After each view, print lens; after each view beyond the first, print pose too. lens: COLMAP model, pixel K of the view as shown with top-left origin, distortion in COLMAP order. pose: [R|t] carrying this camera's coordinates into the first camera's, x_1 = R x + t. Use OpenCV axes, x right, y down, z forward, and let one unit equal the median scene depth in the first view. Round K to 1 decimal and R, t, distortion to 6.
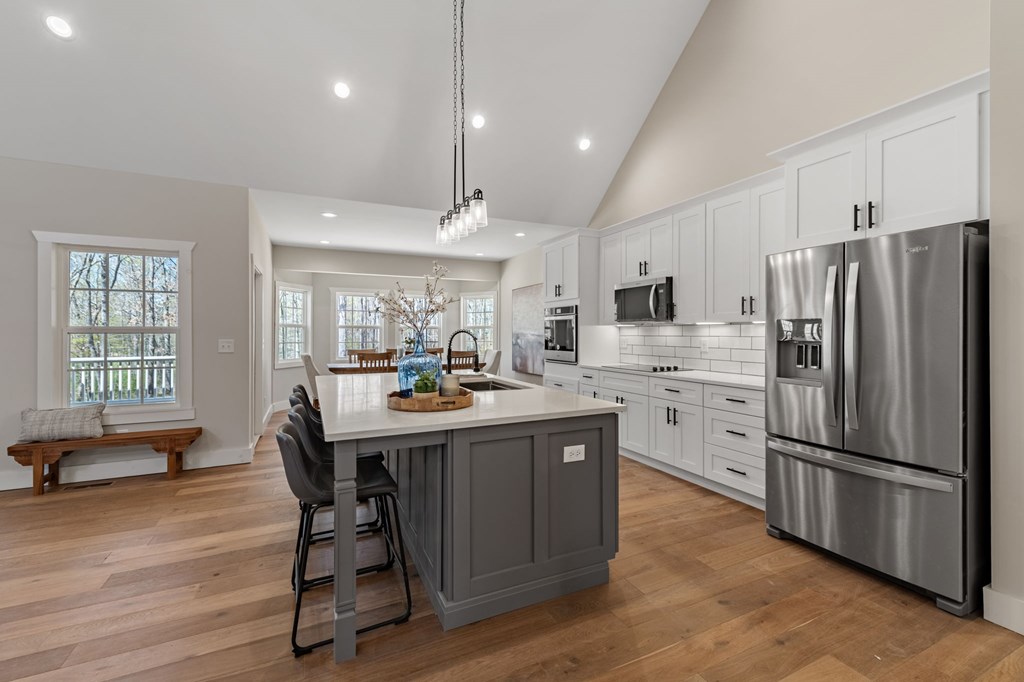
lens RADIAL K [[413.7, 0, 508.8], [0, 413.7, 334.8], [0, 0, 1]] dist [0.000754, 0.000042]
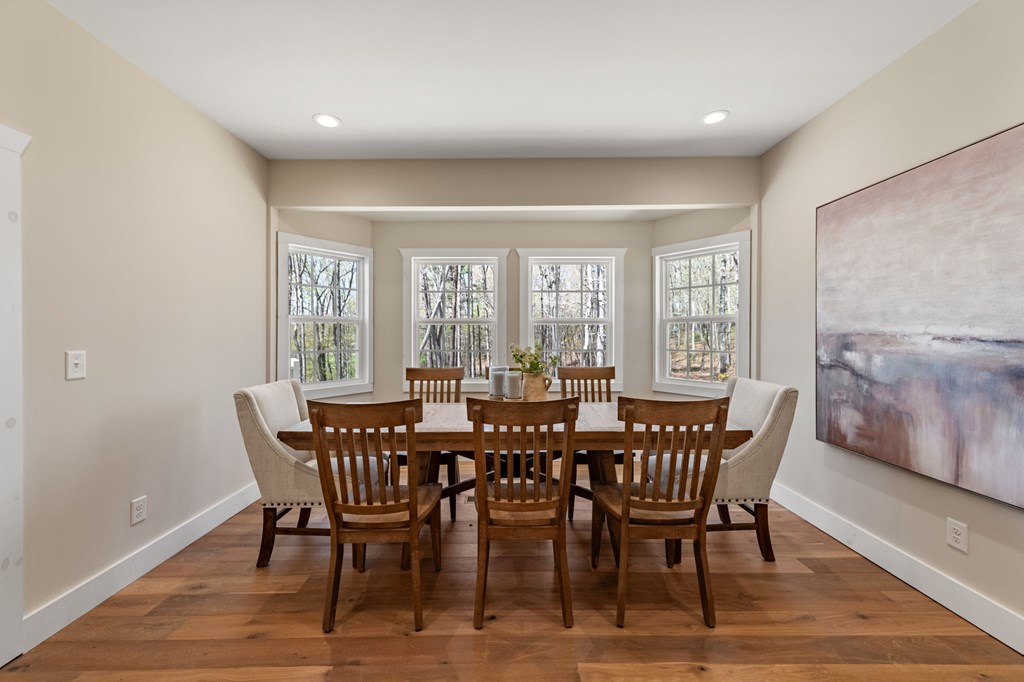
lens RADIAL K [[413.7, 0, 509.2], [0, 413.7, 337.8], [0, 0, 1]] dist [0.000754, 0.000042]
pose [[0.910753, 0.002193, -0.412946, -0.085054], [-0.000908, 0.999994, 0.003308, -0.000609], [0.412951, -0.002637, 0.910750, 0.591837]]
